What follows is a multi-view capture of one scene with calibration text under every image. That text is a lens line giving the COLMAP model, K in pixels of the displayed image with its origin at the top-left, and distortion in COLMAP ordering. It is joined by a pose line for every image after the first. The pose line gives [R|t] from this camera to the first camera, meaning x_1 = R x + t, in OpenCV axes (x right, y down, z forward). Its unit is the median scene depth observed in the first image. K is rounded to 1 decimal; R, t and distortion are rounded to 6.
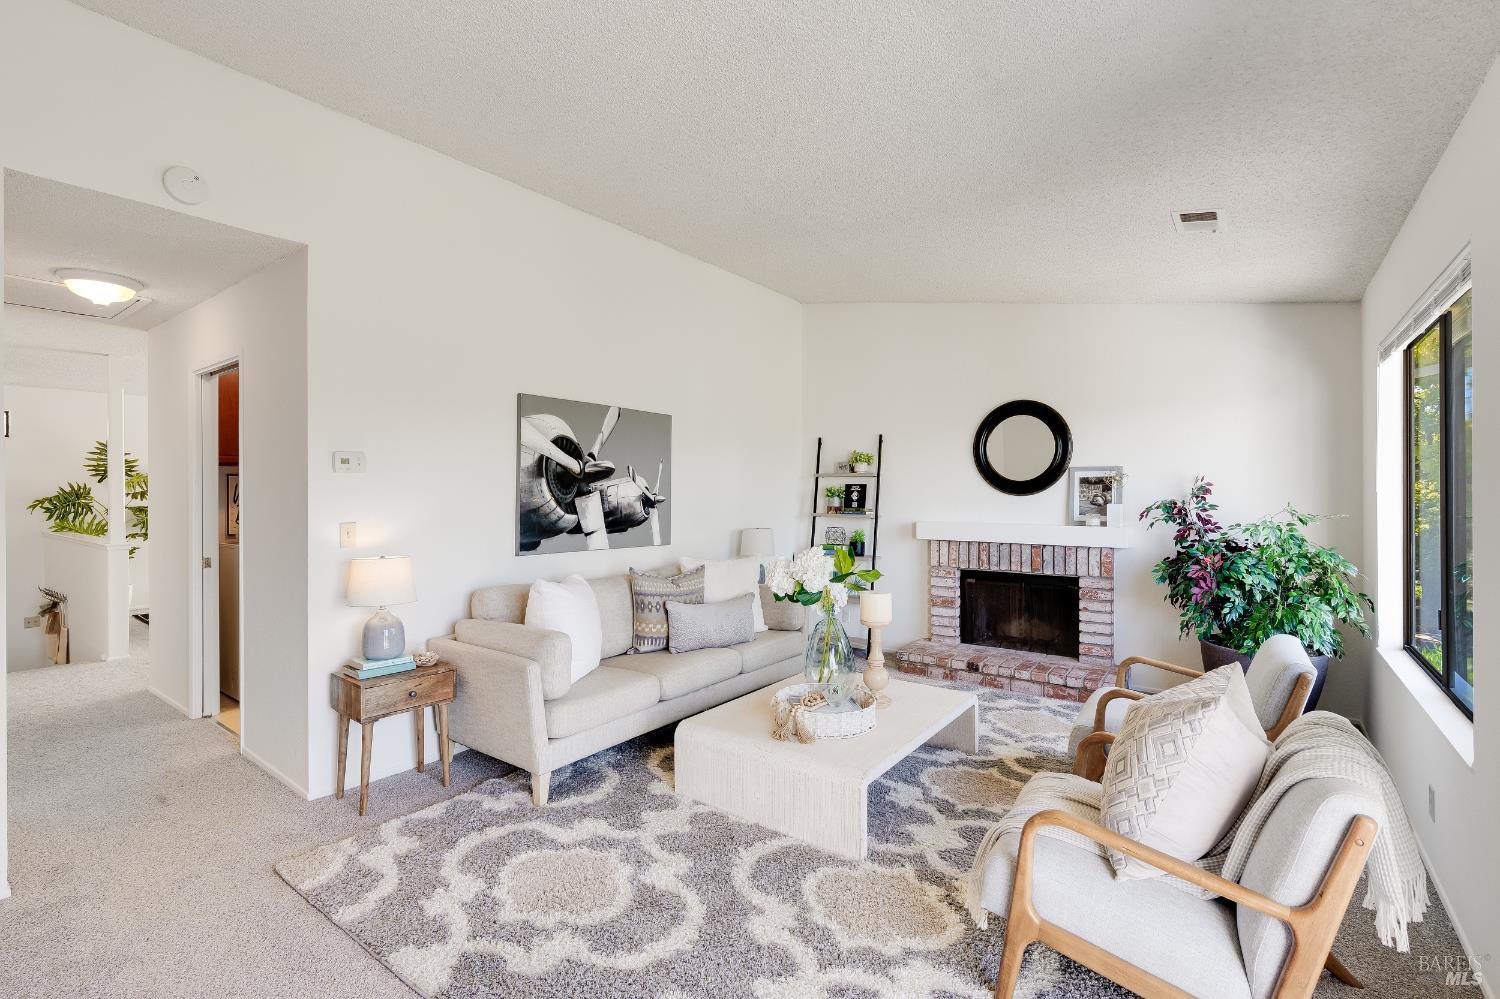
lens RADIAL K [[688.1, 0, 782.9], [0, 688.1, 492.4], [0, 0, 1]] dist [-0.008746, -0.000847]
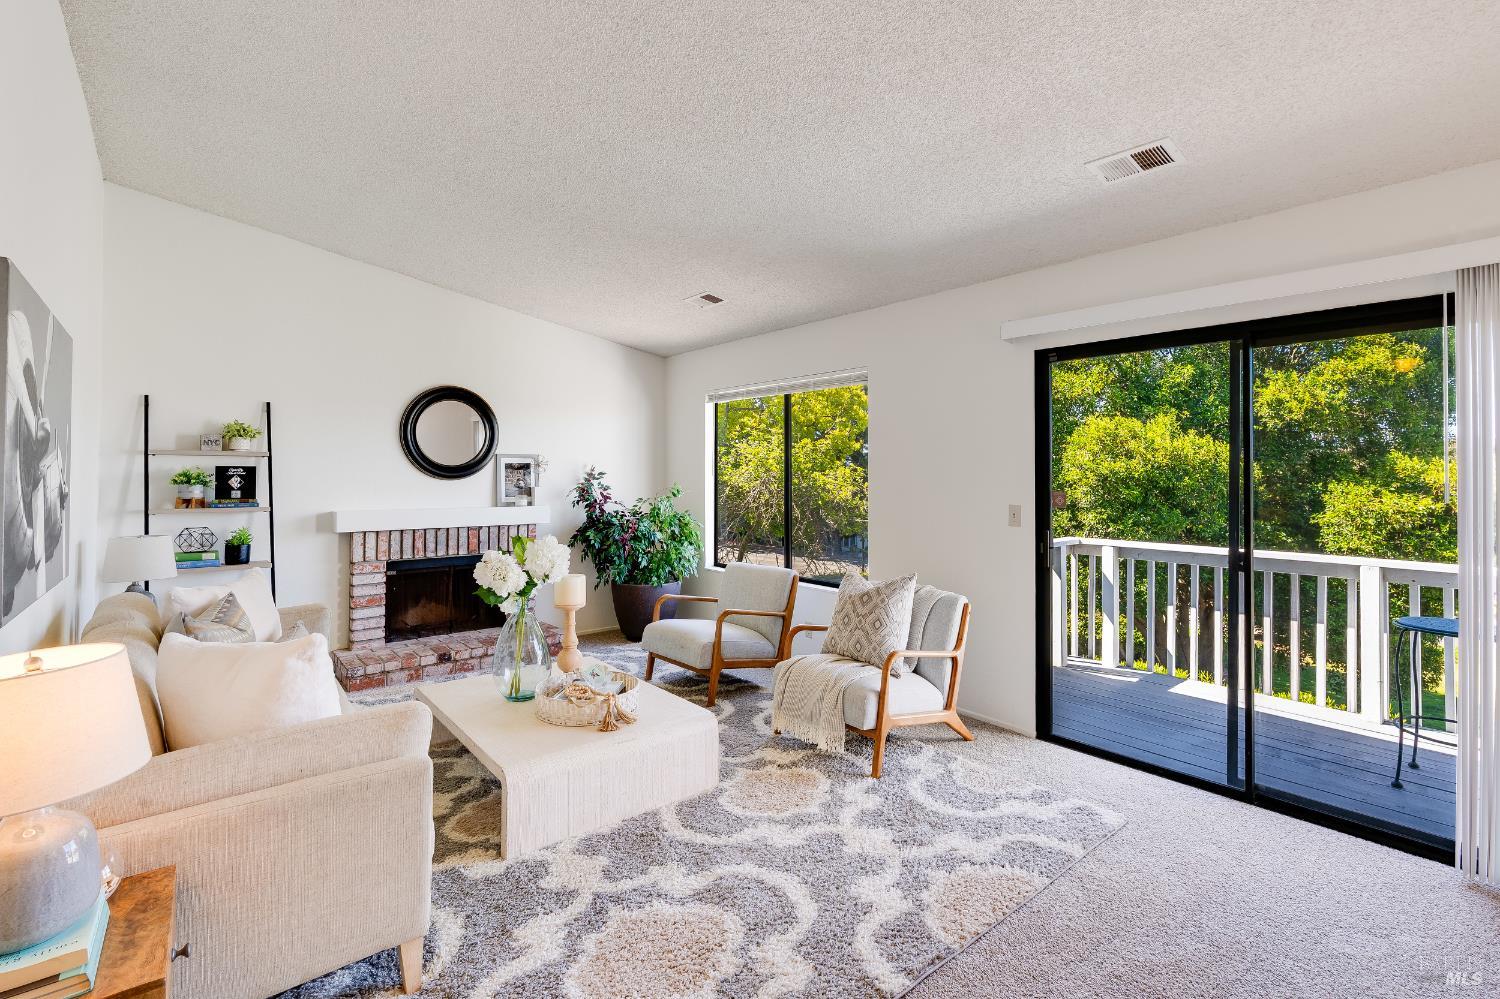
lens RADIAL K [[688.1, 0, 746.1], [0, 688.1, 467.9], [0, 0, 1]] dist [-0.008746, -0.000847]
pose [[0.240512, 0.008917, 0.970605, -0.532013], [0.000606, 0.999956, -0.009337, -0.003613], [-0.970646, 0.002834, 0.240496, 0.336707]]
